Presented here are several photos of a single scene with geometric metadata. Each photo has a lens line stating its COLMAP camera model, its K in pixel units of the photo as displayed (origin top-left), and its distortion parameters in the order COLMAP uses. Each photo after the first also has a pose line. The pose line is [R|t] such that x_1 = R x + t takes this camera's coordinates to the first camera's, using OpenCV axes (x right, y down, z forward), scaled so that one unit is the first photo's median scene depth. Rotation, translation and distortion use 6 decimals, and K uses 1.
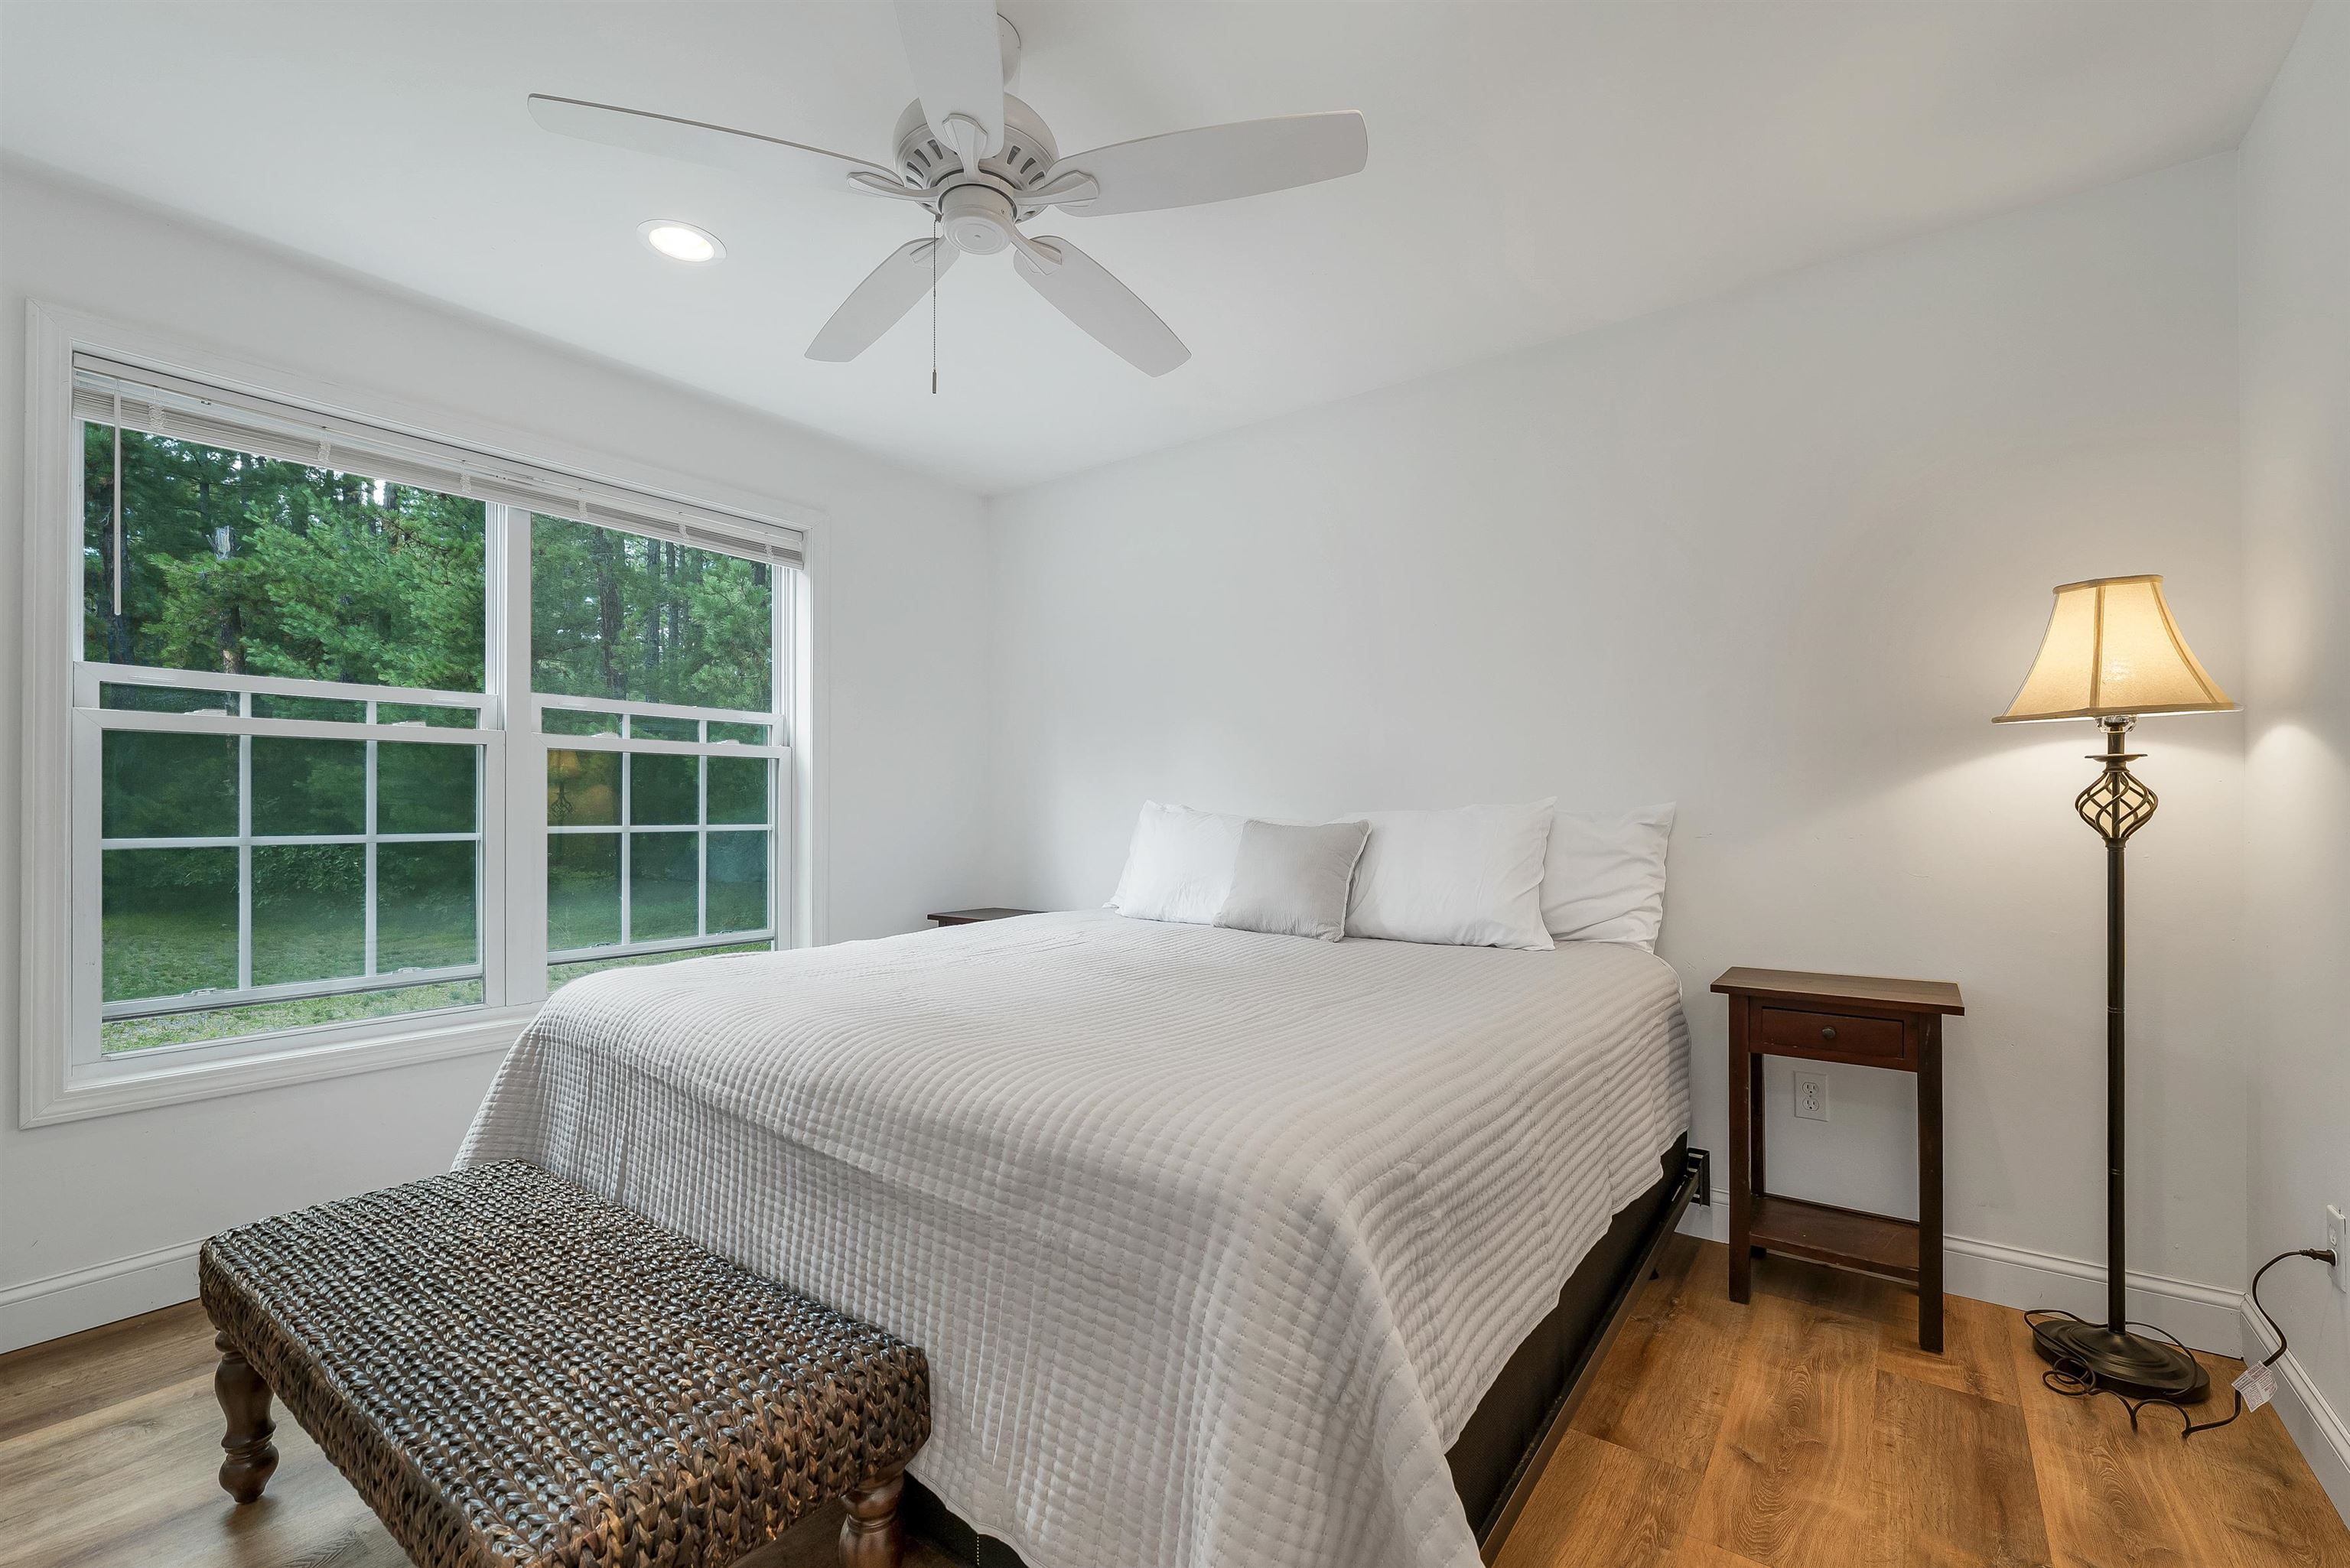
lens RADIAL K [[958.2, 0, 1177.8], [0, 958.2, 791.5], [0, 0, 1]] dist [-0.002048, -0.000245]
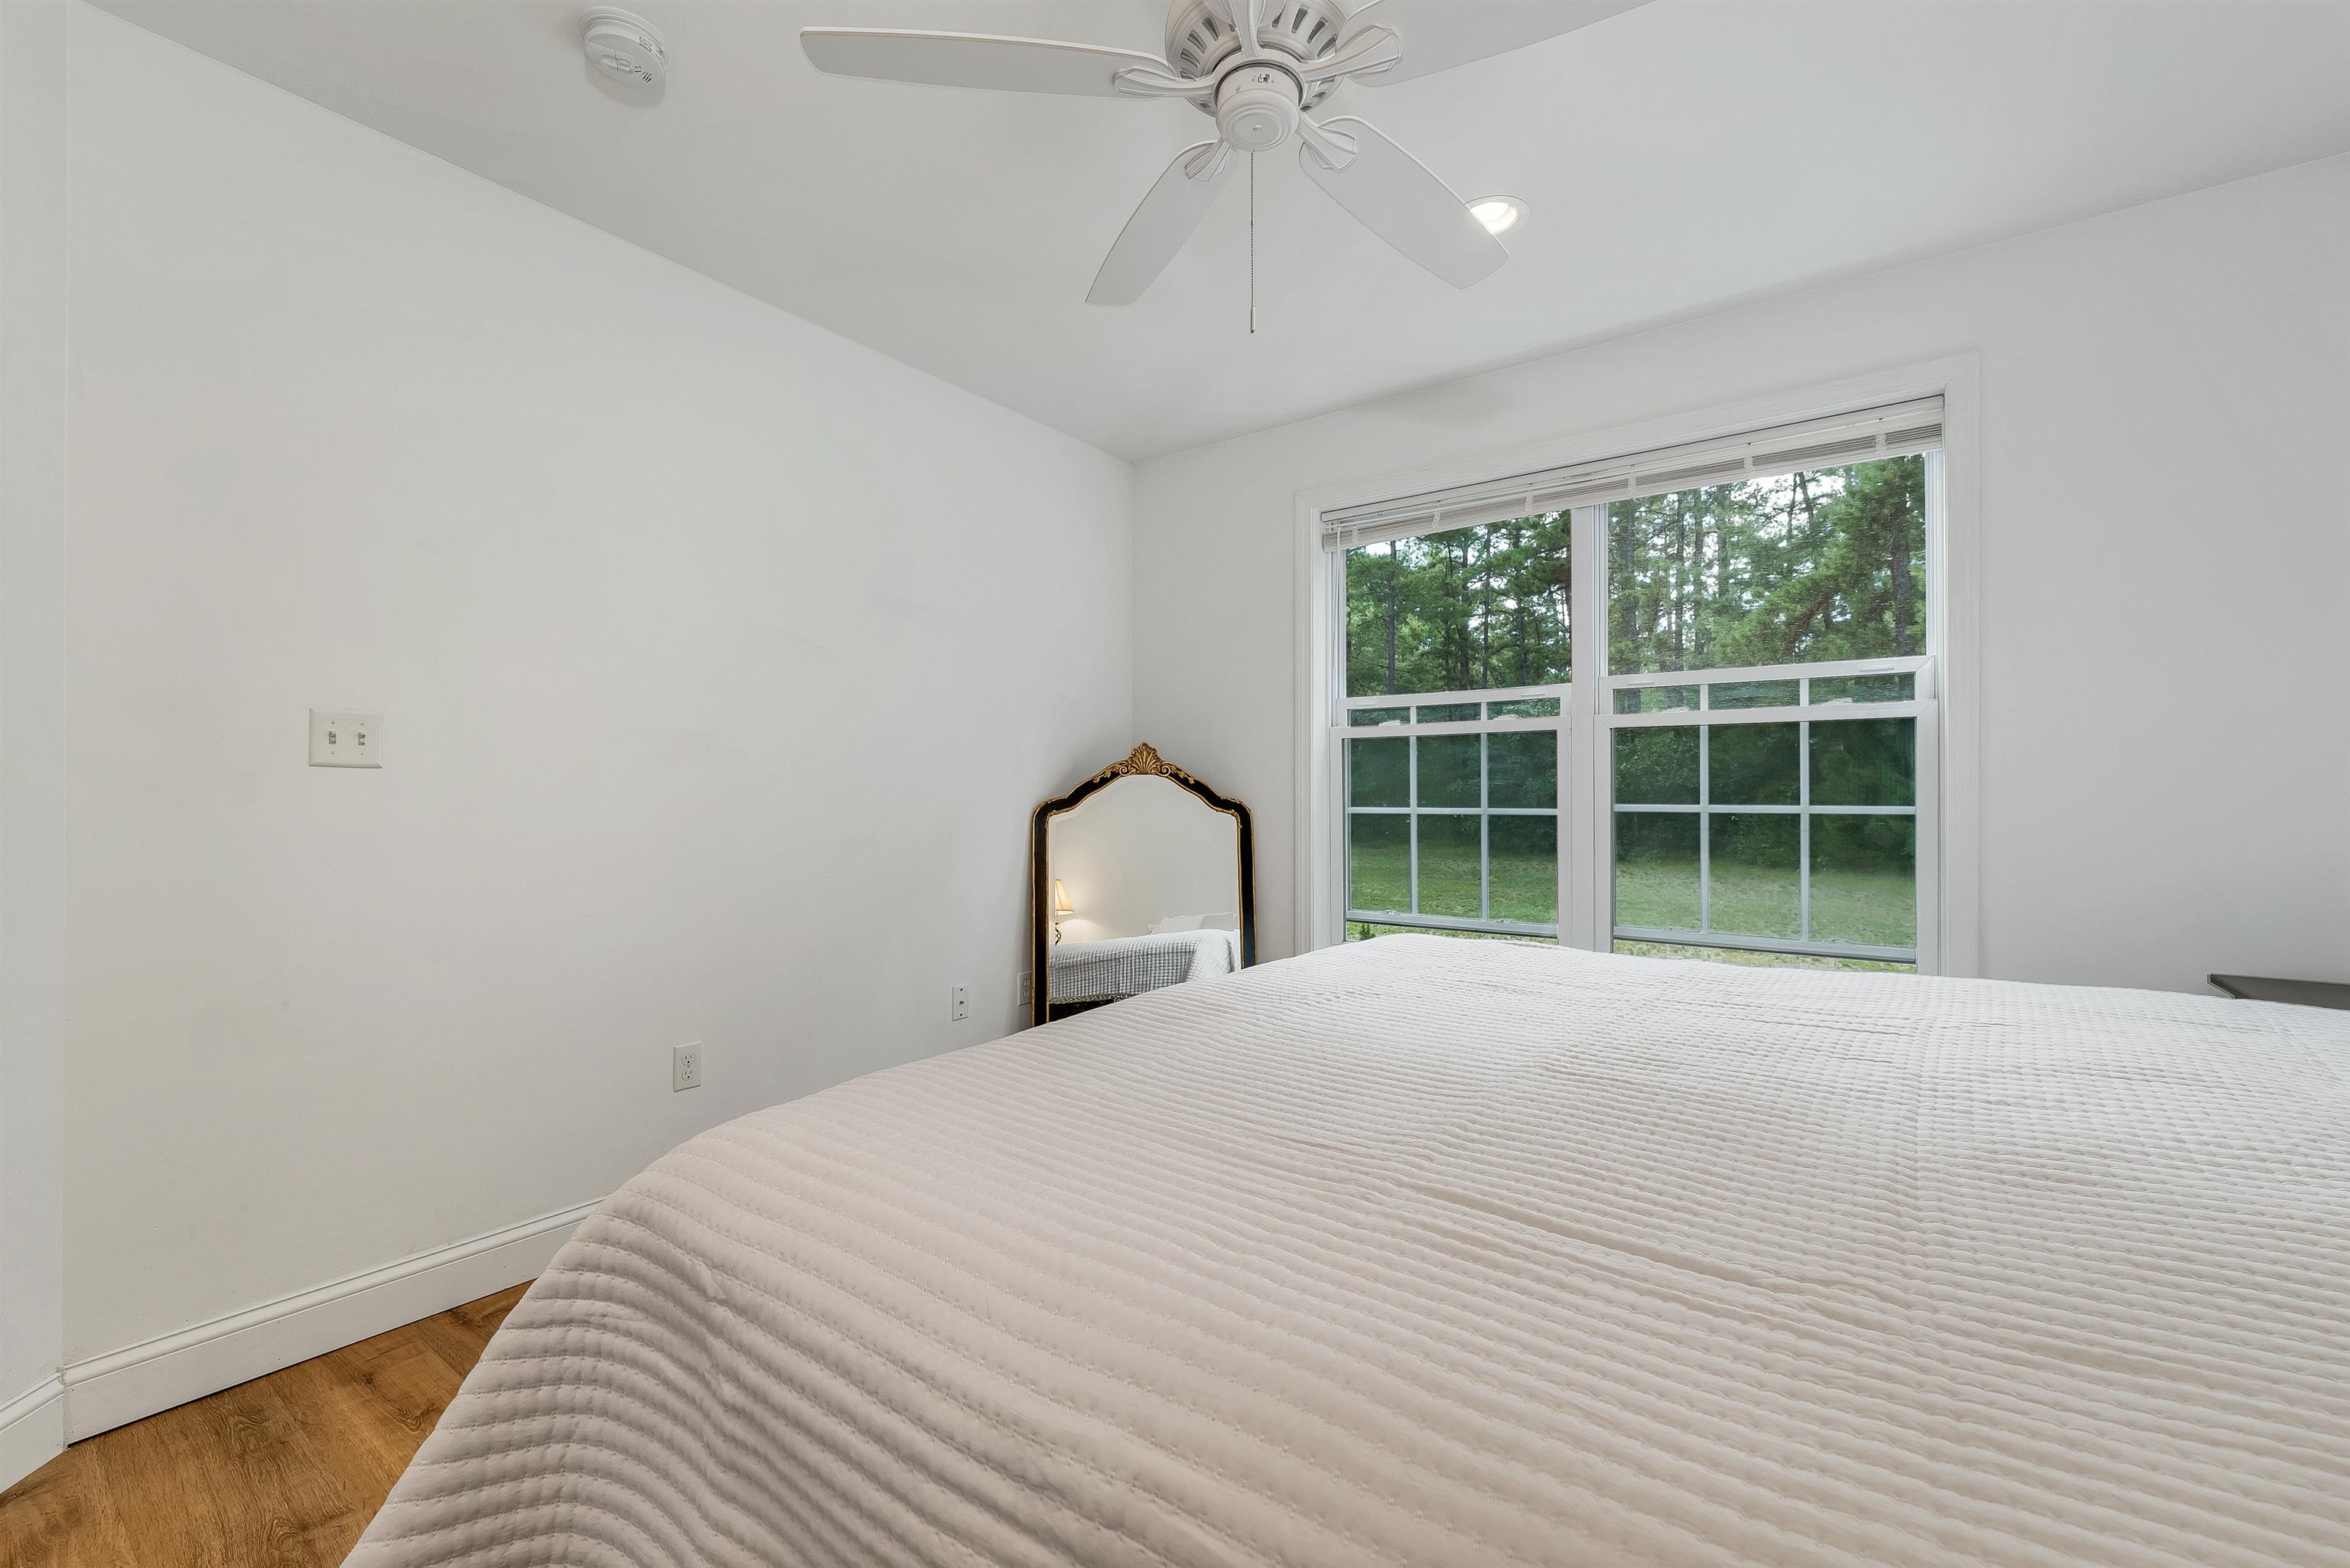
lens RADIAL K [[958.2, 0, 1177.8], [0, 958.2, 791.5], [0, 0, 1]] dist [-0.002048, -0.000245]
pose [[0.014538, 0.007648, -0.999865, 0.403197], [0.023188, 0.999699, 0.007984, 0.003661], [0.999625, -0.023301, 0.014356, 0.562900]]
